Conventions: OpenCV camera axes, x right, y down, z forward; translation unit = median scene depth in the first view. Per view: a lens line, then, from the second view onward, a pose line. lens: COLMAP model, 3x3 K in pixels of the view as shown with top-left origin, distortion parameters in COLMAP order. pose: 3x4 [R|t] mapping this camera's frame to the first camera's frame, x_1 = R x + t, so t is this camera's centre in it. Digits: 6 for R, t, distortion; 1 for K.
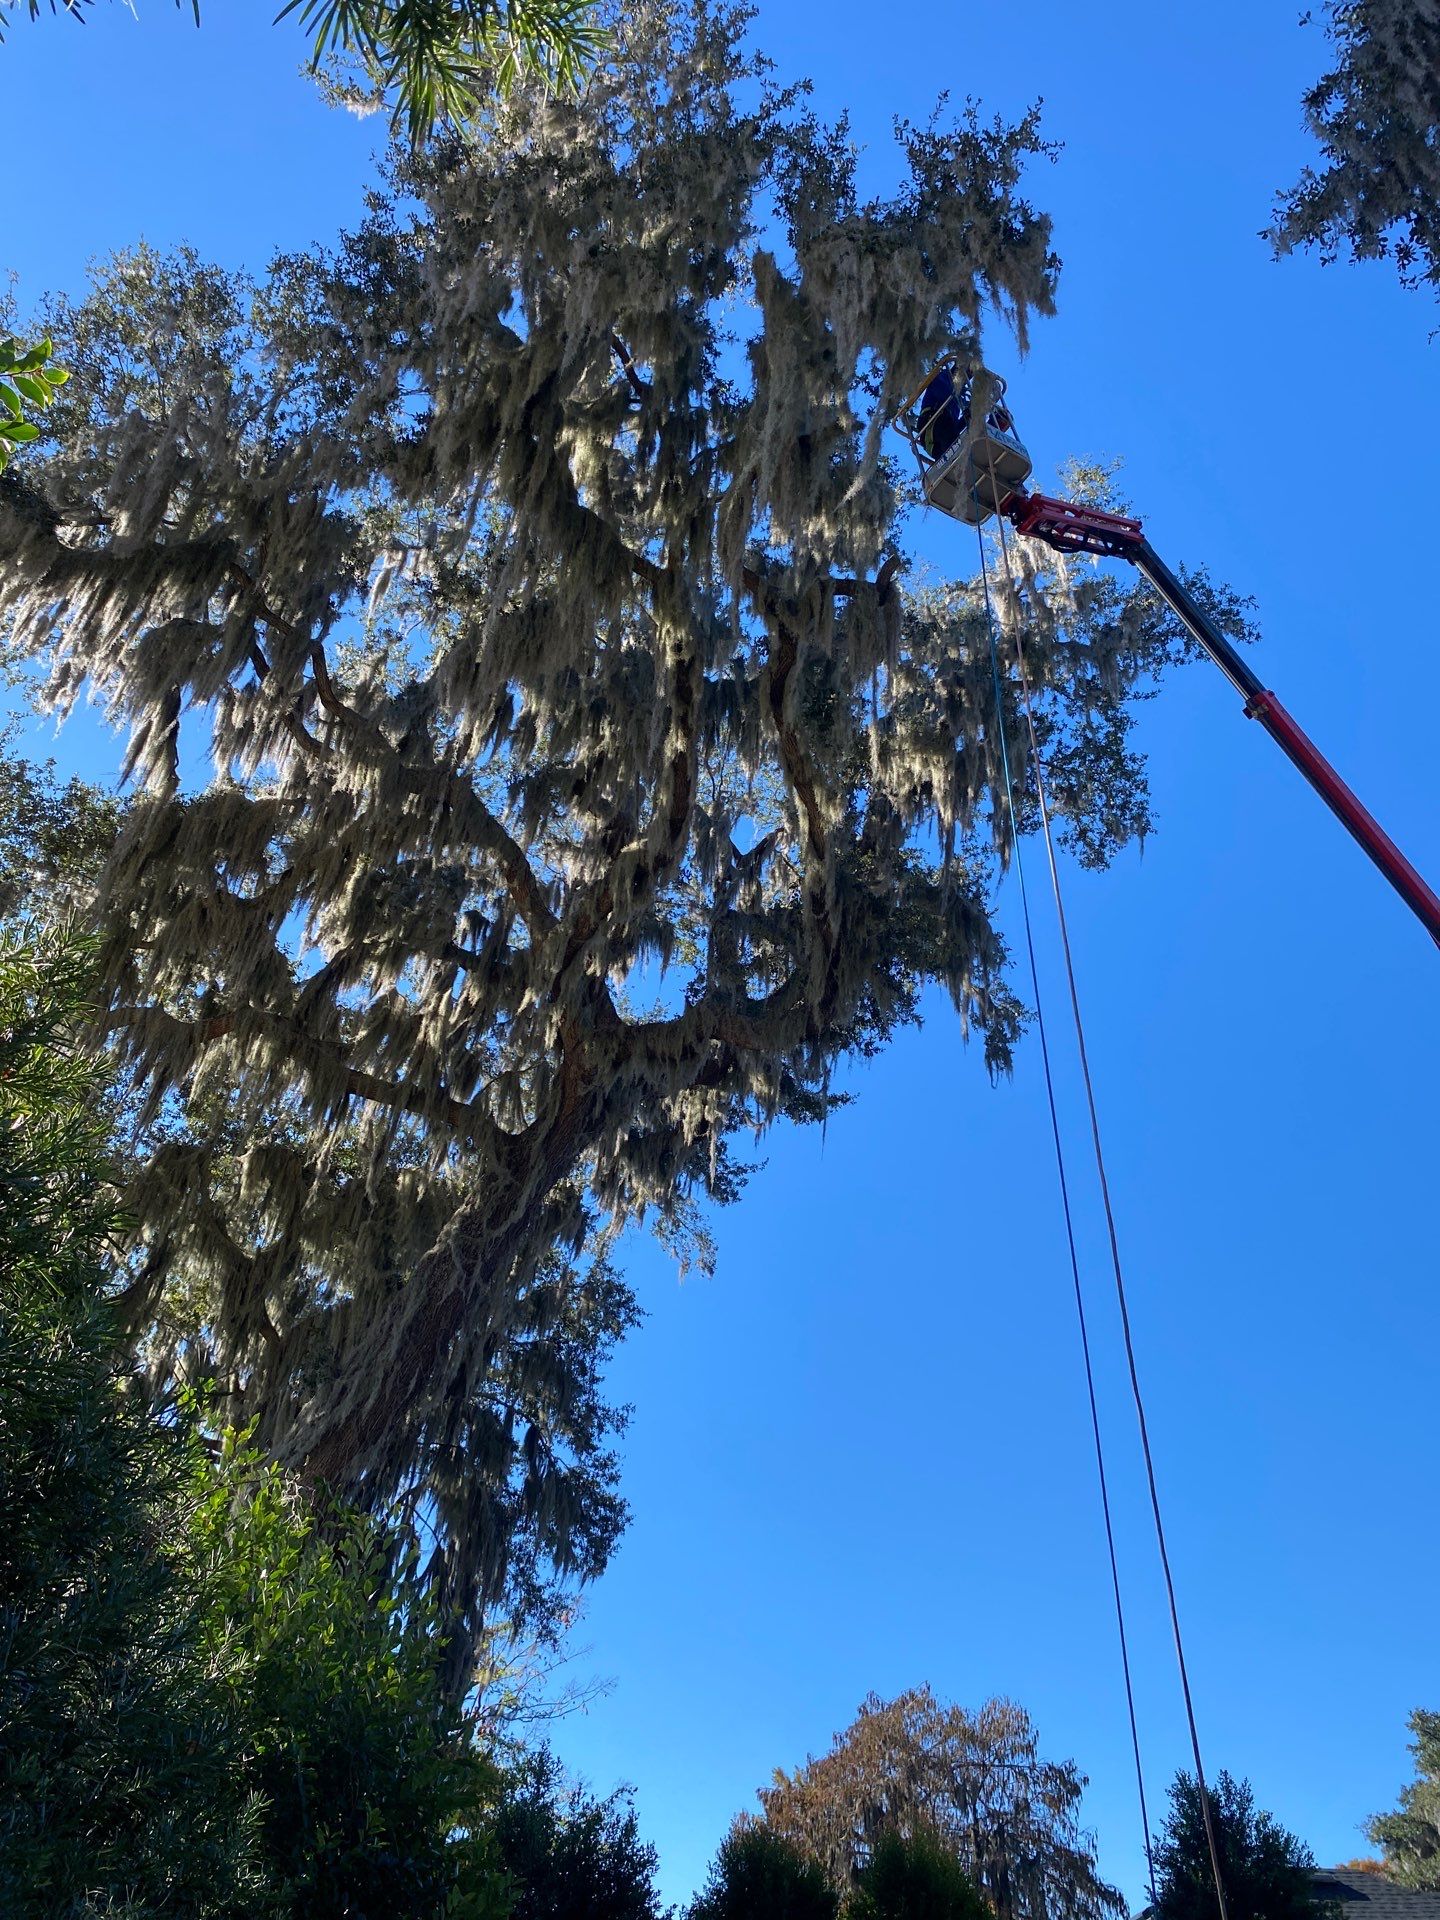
lens RADIAL K [[1443.6, 0, 692.5], [0, 1443.6, 970.2], [0, 0, 1]] dist [0.027176, -0.036564]
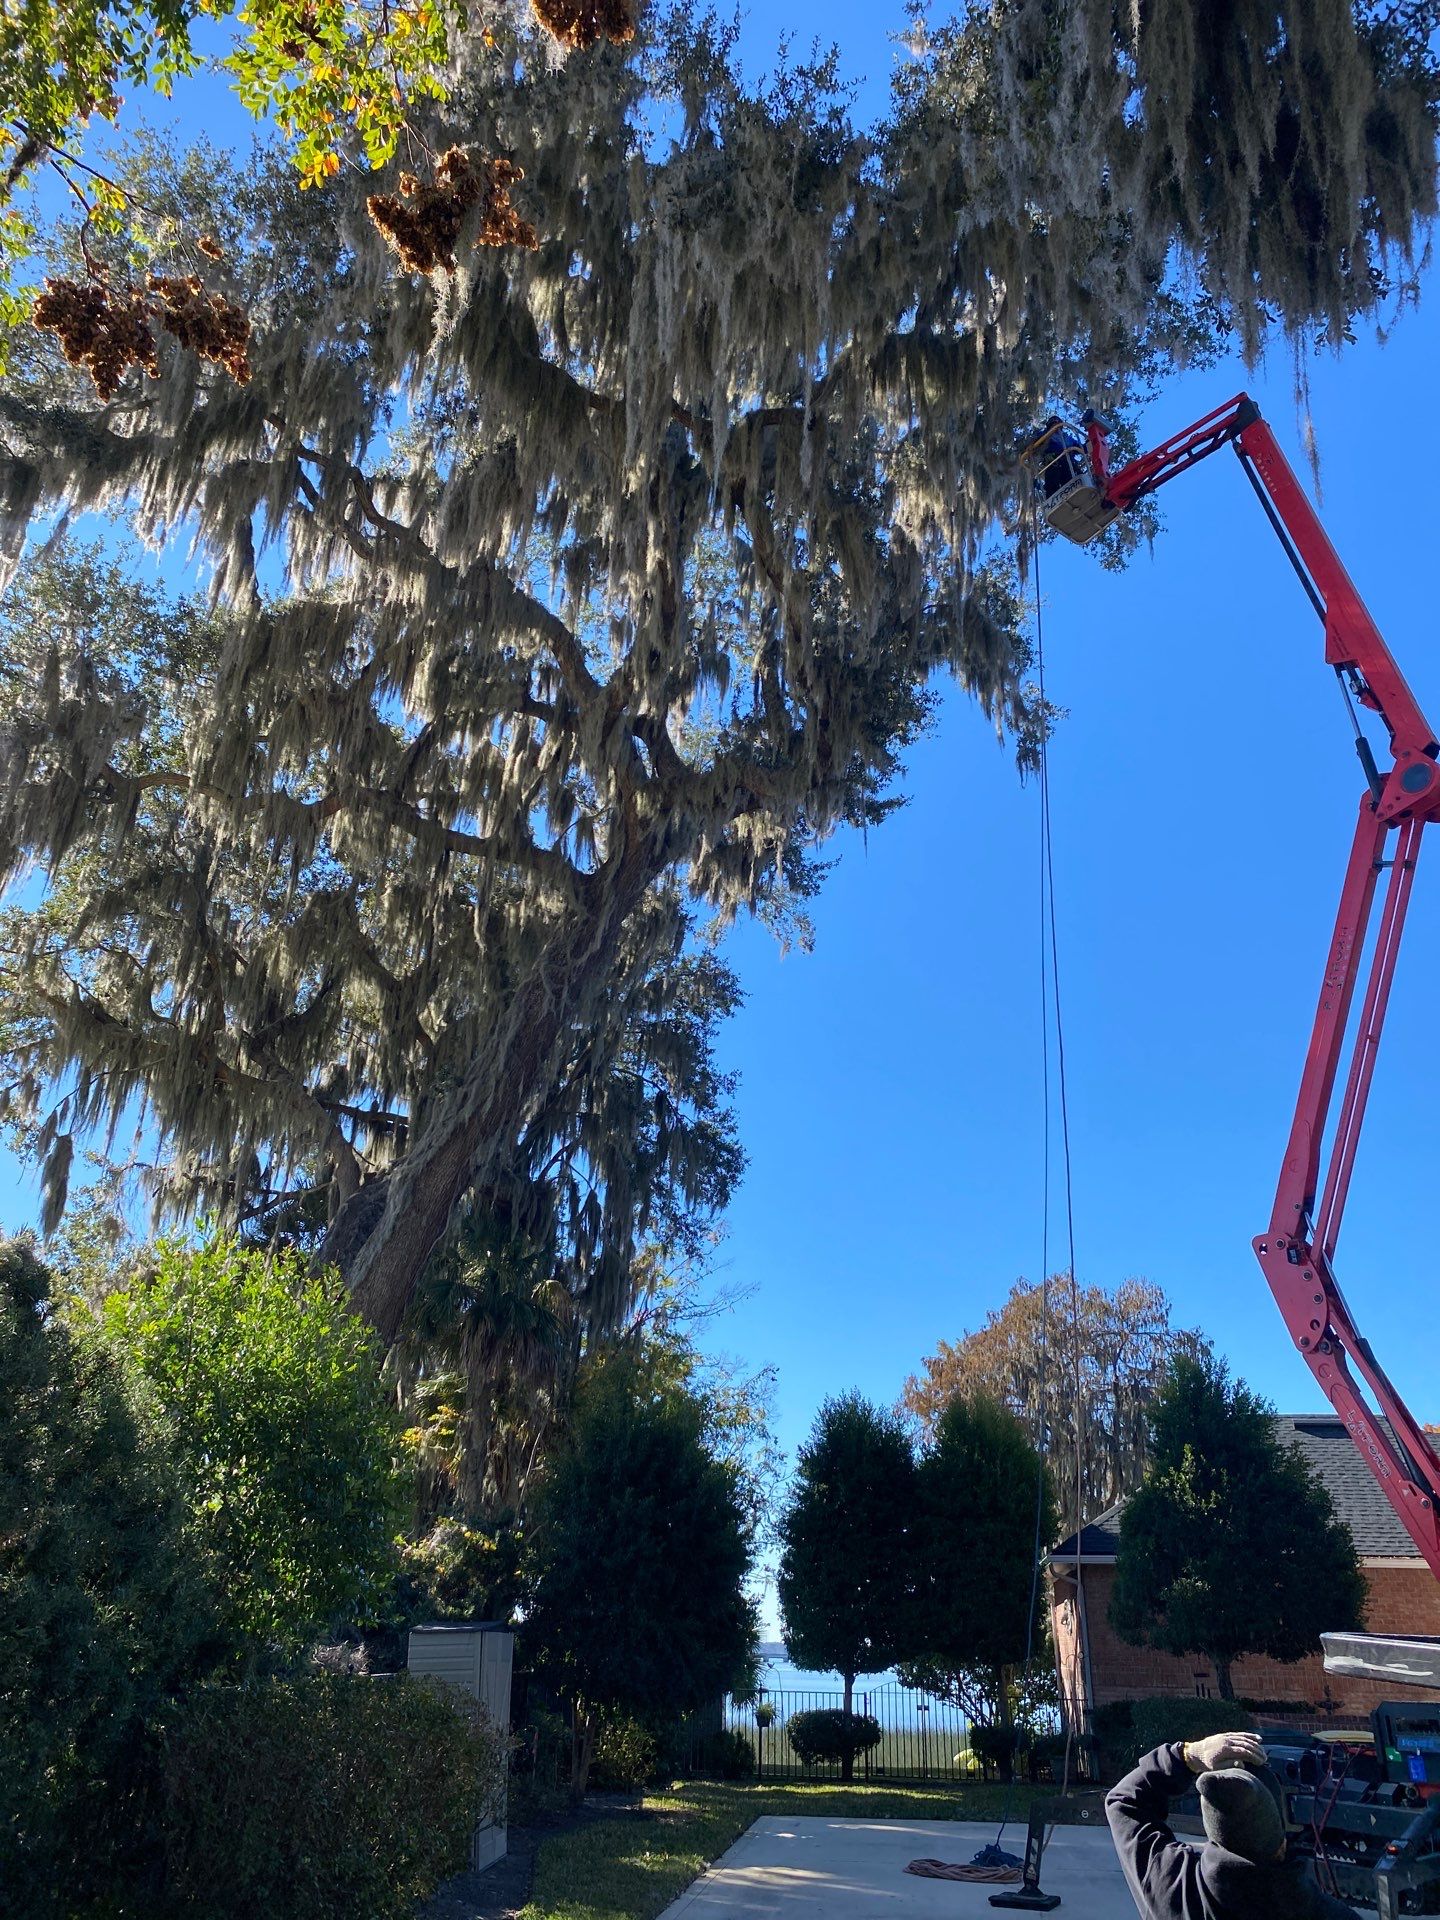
lens RADIAL K [[1443.6, 0, 707.3], [0, 1443.6, 947.2], [0, 0, 1]] dist [0.027176, -0.036564]
pose [[0.988202, -0.069286, -0.136591, 0.104645], [0.099793, 0.967809, 0.231055, -0.073051], [0.116185, -0.241960, 0.963305, -0.107964]]
